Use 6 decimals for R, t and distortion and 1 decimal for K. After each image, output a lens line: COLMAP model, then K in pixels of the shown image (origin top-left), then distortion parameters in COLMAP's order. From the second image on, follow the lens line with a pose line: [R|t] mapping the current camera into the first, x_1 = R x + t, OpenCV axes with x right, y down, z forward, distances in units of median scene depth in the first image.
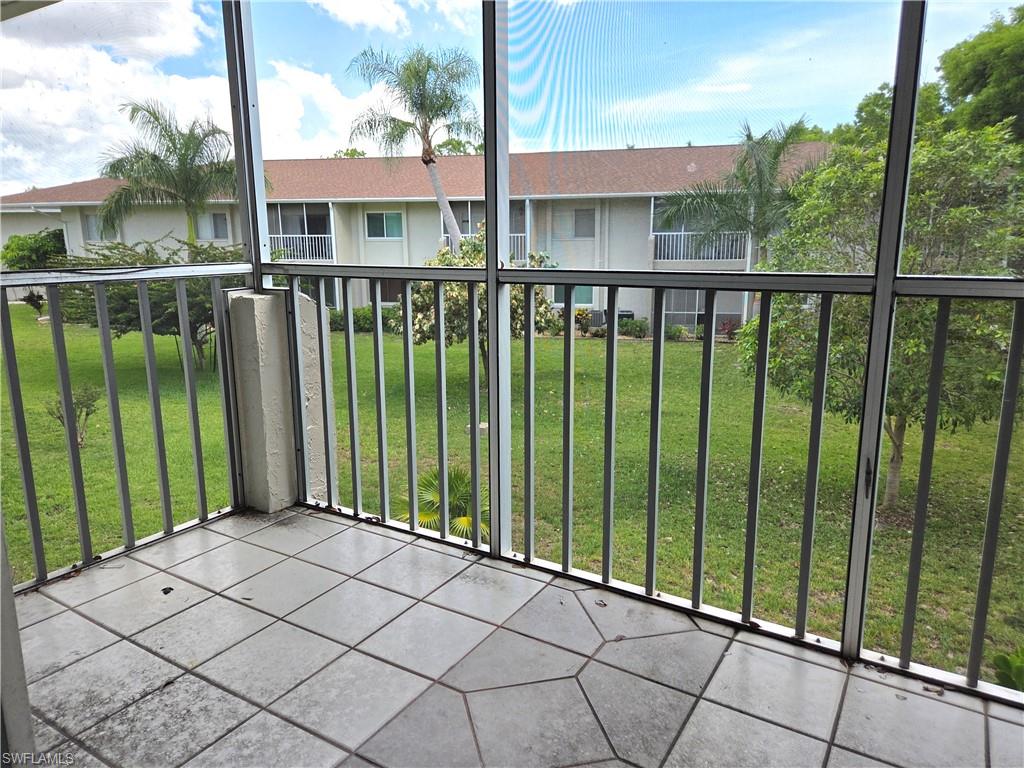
lens RADIAL K [[702.3, 0, 512.0], [0, 702.3, 384.0], [0, 0, 1]] dist [0.066979, -0.057978]
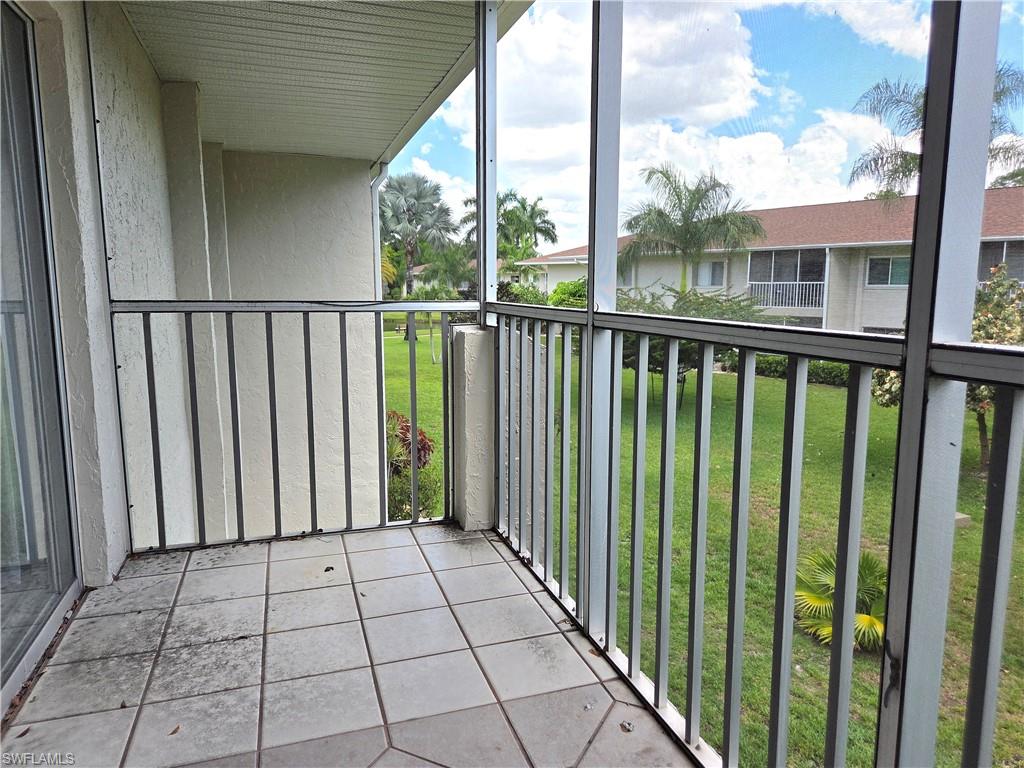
lens RADIAL K [[702.3, 0, 512.0], [0, 702.3, 384.0], [0, 0, 1]] dist [0.066979, -0.057978]
pose [[0.773511, 0.100942, -0.625693, 0.361608], [-0.141169, 0.989874, -0.014825, -0.033205], [0.617861, 0.099796, 0.779929, 0.182297]]
